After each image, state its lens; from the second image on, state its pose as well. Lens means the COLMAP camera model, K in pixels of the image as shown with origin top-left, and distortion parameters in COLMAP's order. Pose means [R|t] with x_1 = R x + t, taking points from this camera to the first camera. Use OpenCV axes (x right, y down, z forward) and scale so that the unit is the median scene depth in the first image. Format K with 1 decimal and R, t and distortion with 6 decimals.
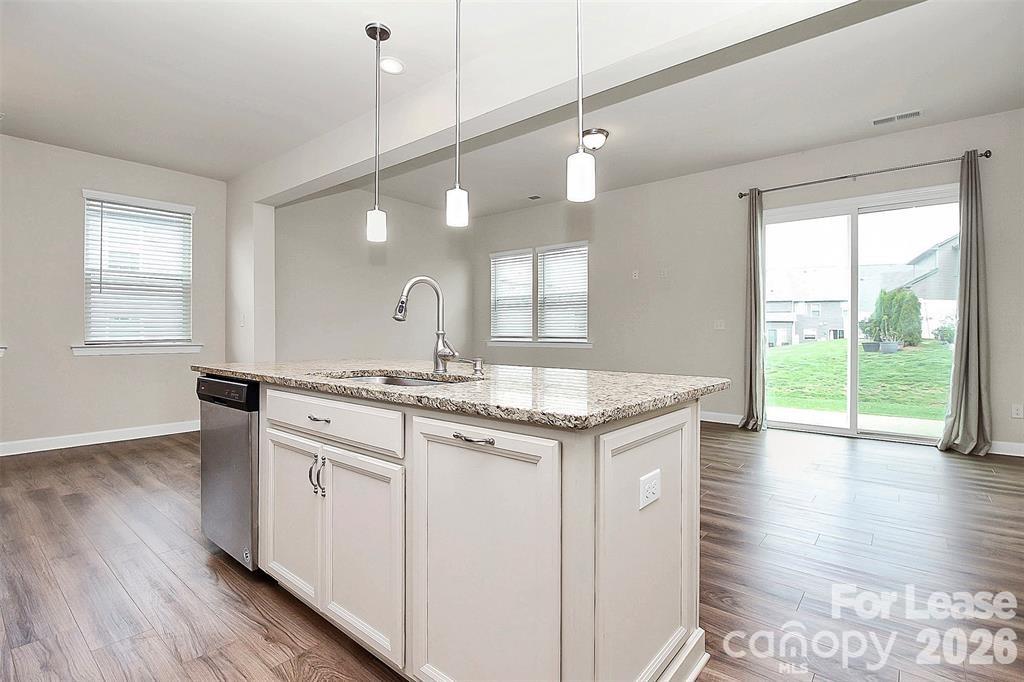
lens RADIAL K [[487.6, 0, 515.8], [0, 487.6, 330.9], [0, 0, 1]] dist [-0.002305, -0.000292]
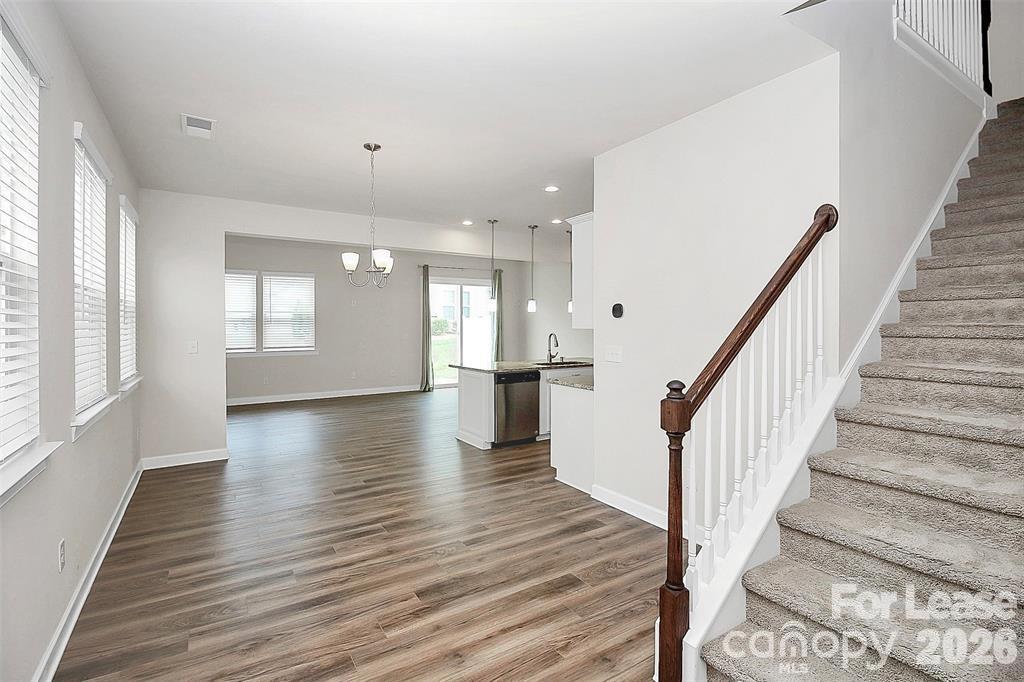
lens RADIAL K [[487.6, 0, 515.8], [0, 487.6, 330.9], [0, 0, 1]] dist [-0.002305, -0.000292]
pose [[0.308250, -0.009316, 0.951260, -1.069852], [0.012715, 0.999903, 0.005672, -0.033083], [-0.951221, 0.010346, 0.308338, 0.077110]]
